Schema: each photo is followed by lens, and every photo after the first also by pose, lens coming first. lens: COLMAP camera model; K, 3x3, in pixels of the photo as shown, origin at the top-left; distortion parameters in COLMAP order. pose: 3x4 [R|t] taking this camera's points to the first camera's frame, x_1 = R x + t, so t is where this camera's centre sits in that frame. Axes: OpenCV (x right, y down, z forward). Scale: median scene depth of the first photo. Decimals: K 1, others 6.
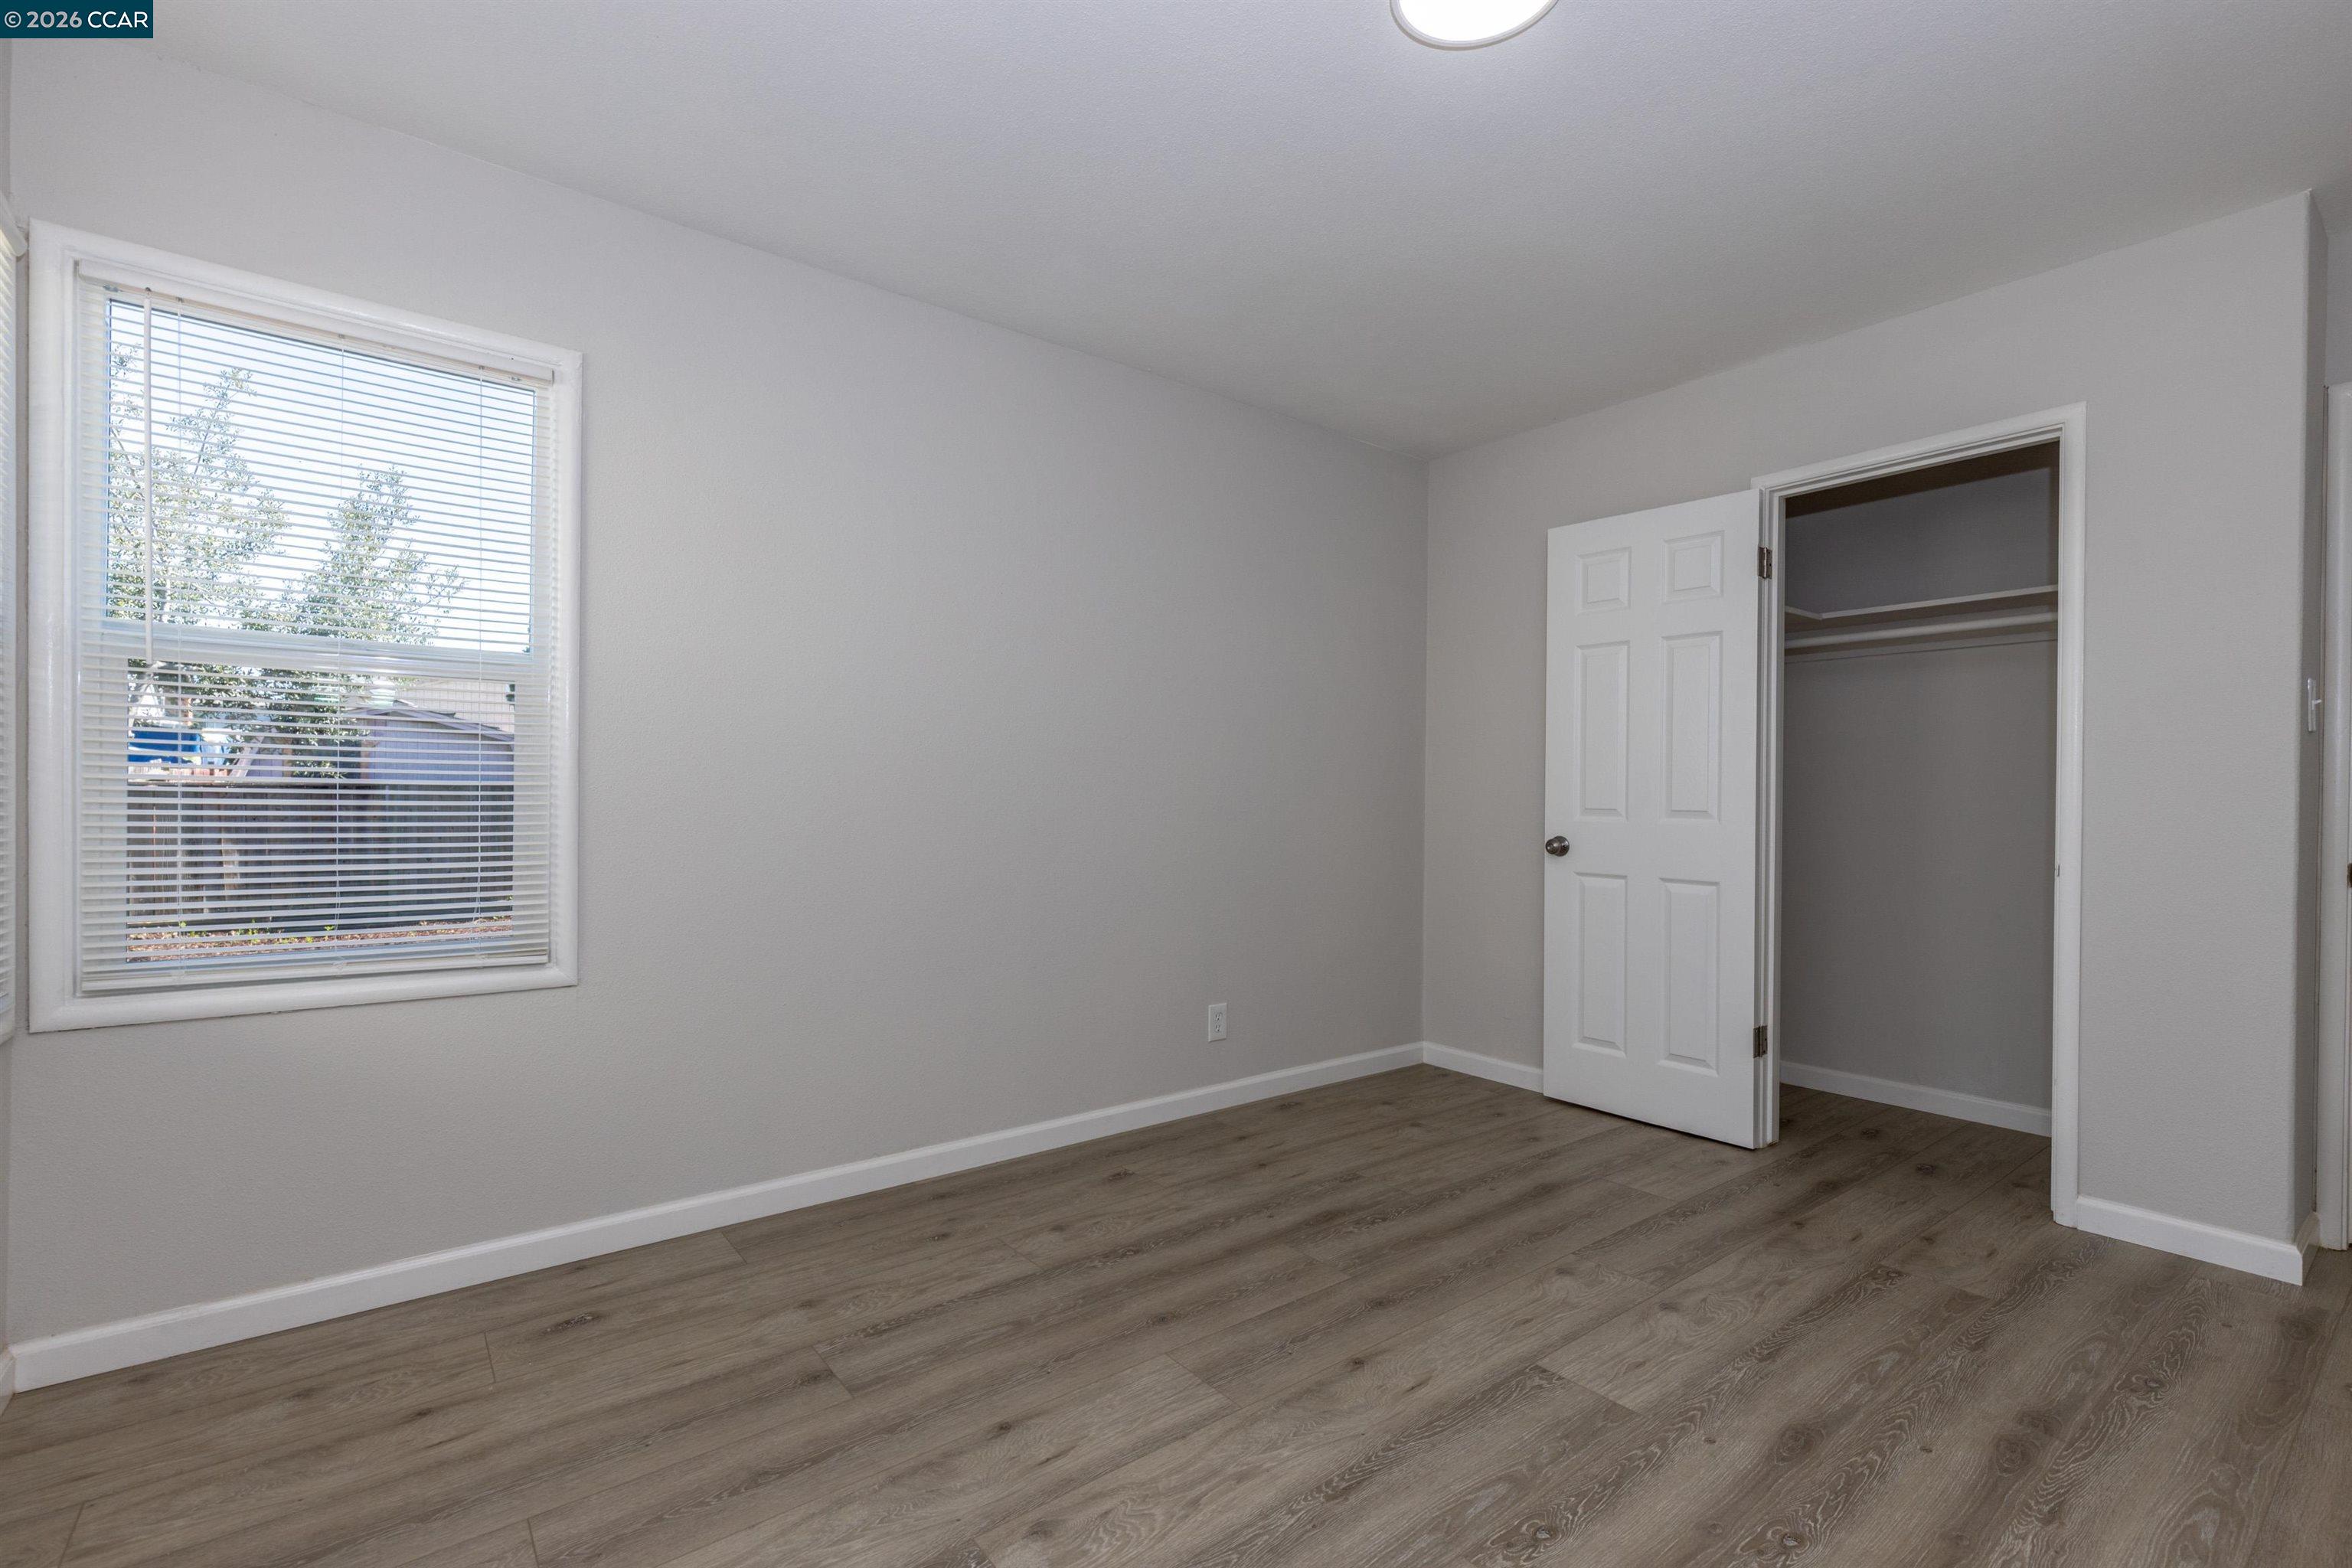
lens RADIAL K [[1046.2, 0, 1189.4], [0, 1046.2, 765.0], [0, 0, 1]] dist [0.003099, -0.000670]
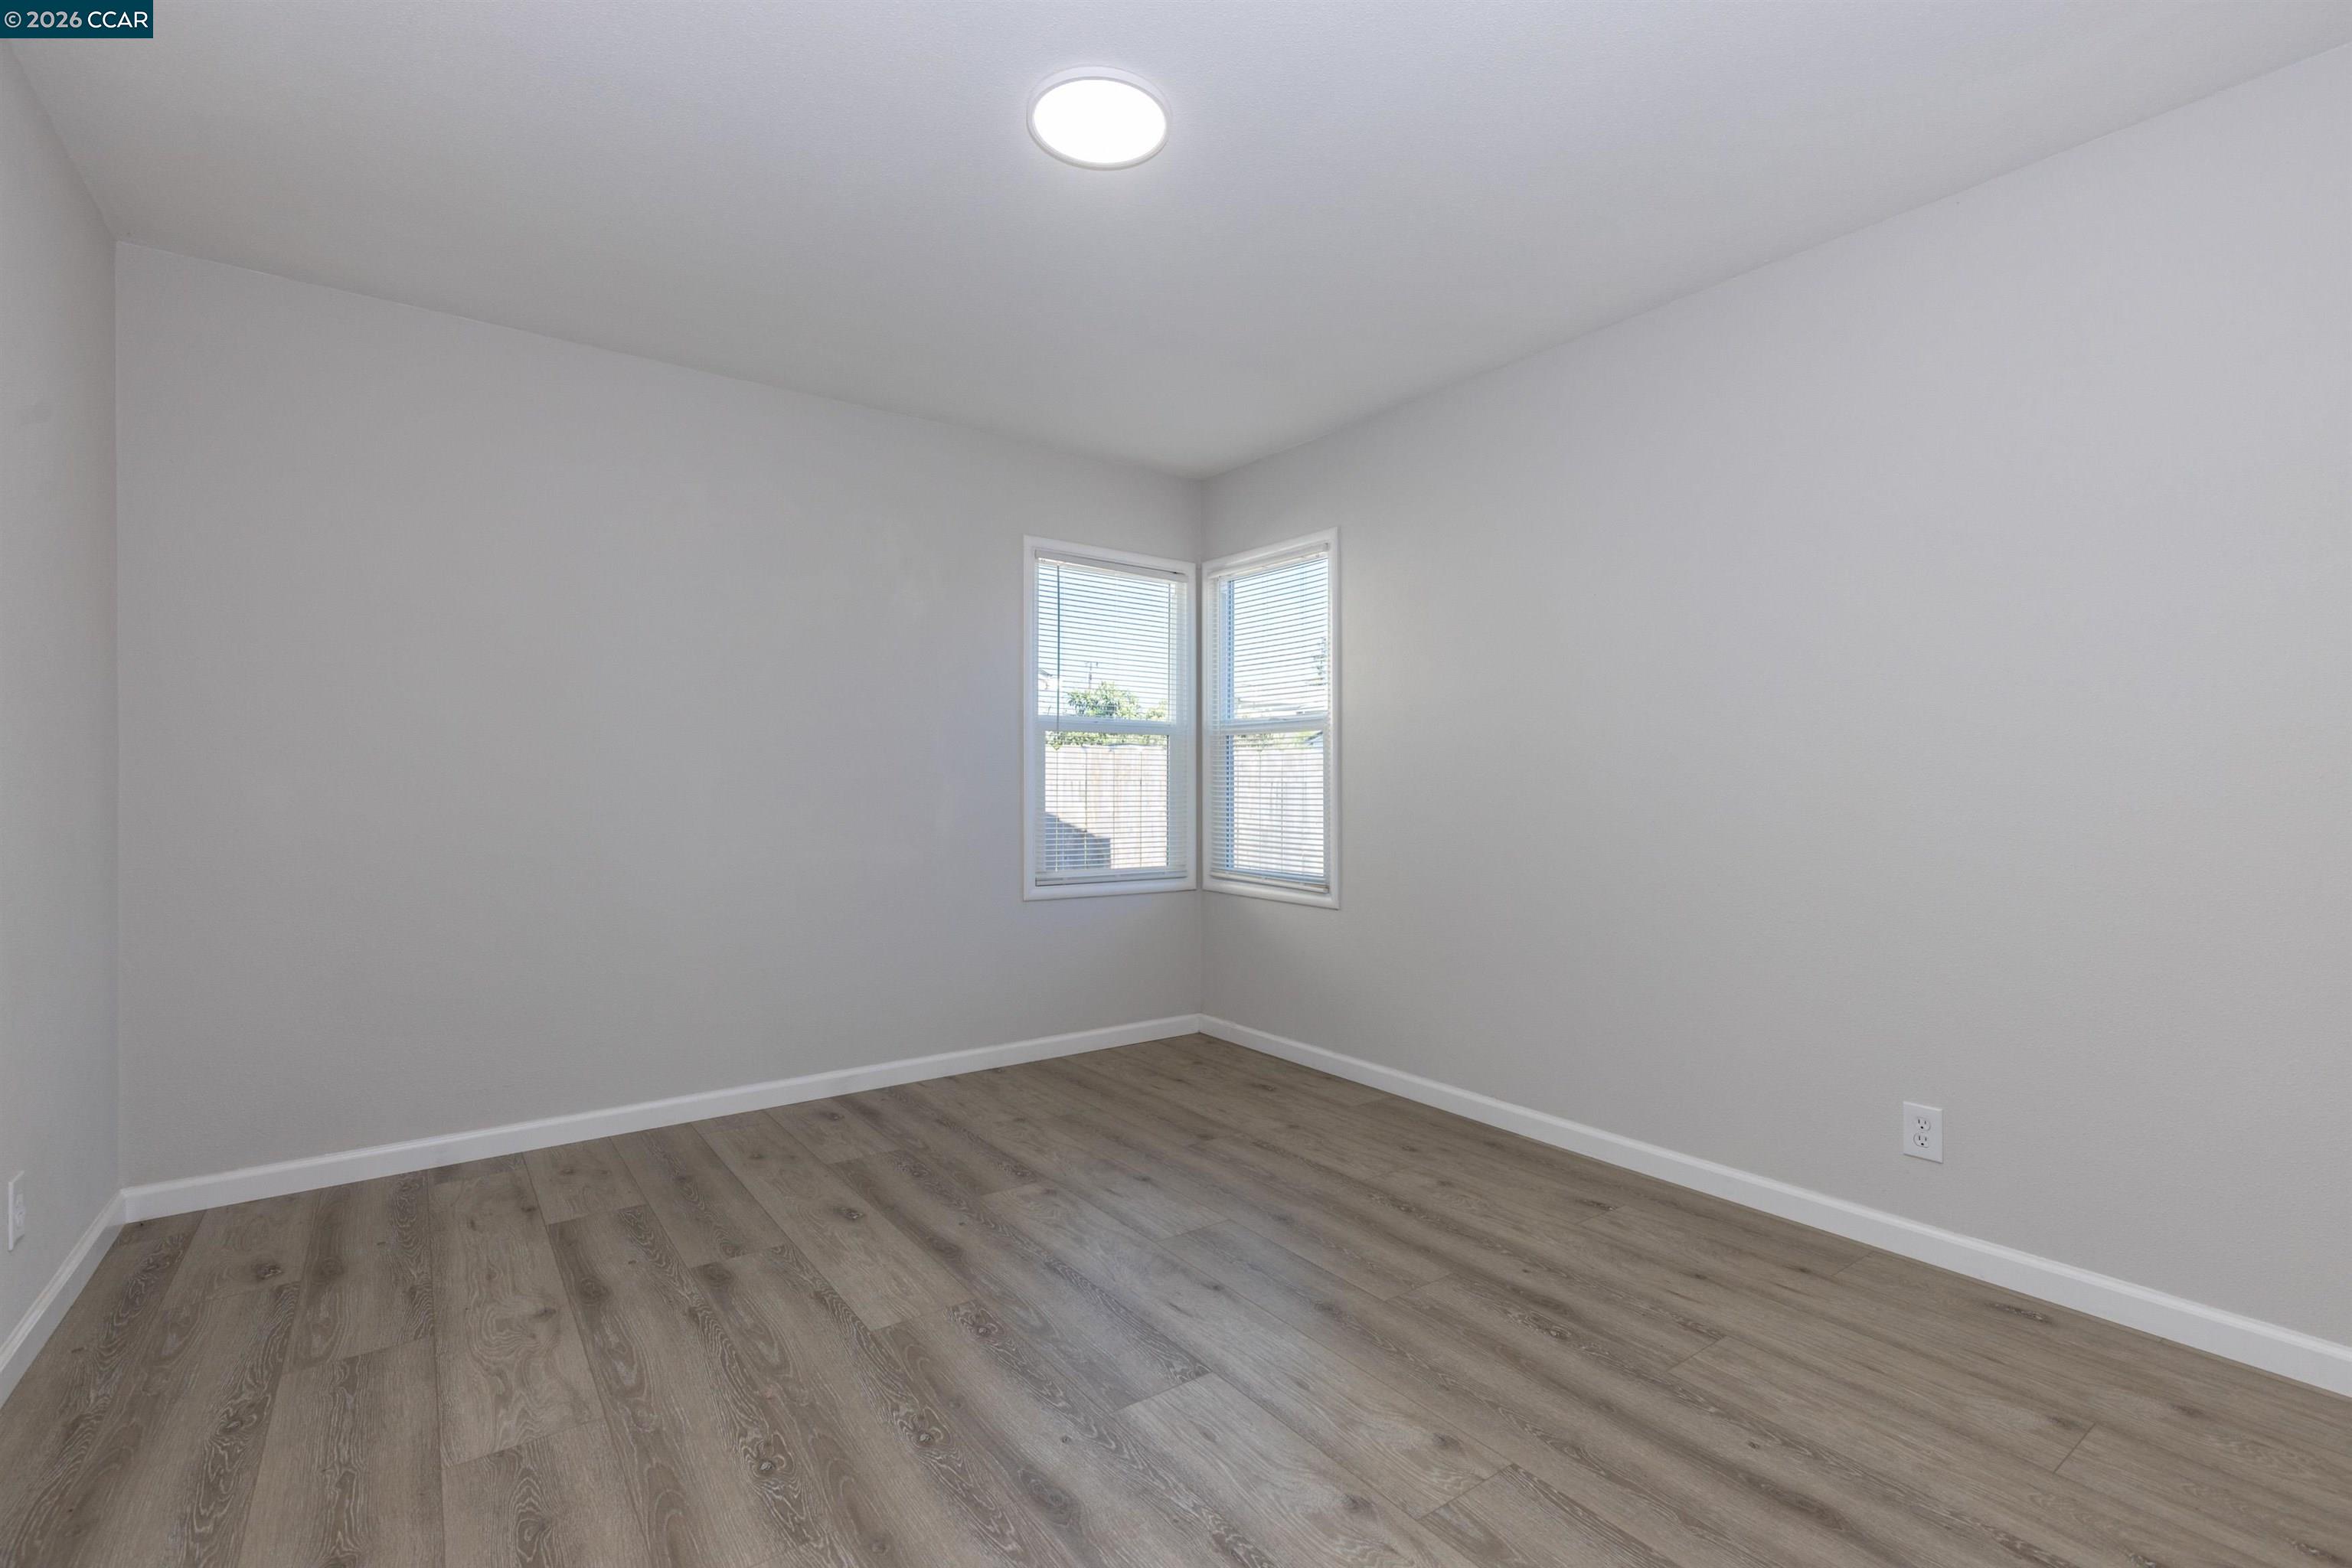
lens RADIAL K [[1046.2, 0, 1188.2], [0, 1046.2, 796.9], [0, 0, 1]] dist [0.003099, -0.000670]
pose [[-0.018784, 0.004864, -0.999812, 1.057219], [0.020068, 0.999789, 0.004487, 0.029144], [0.999622, -0.019980, -0.018878, 0.822192]]
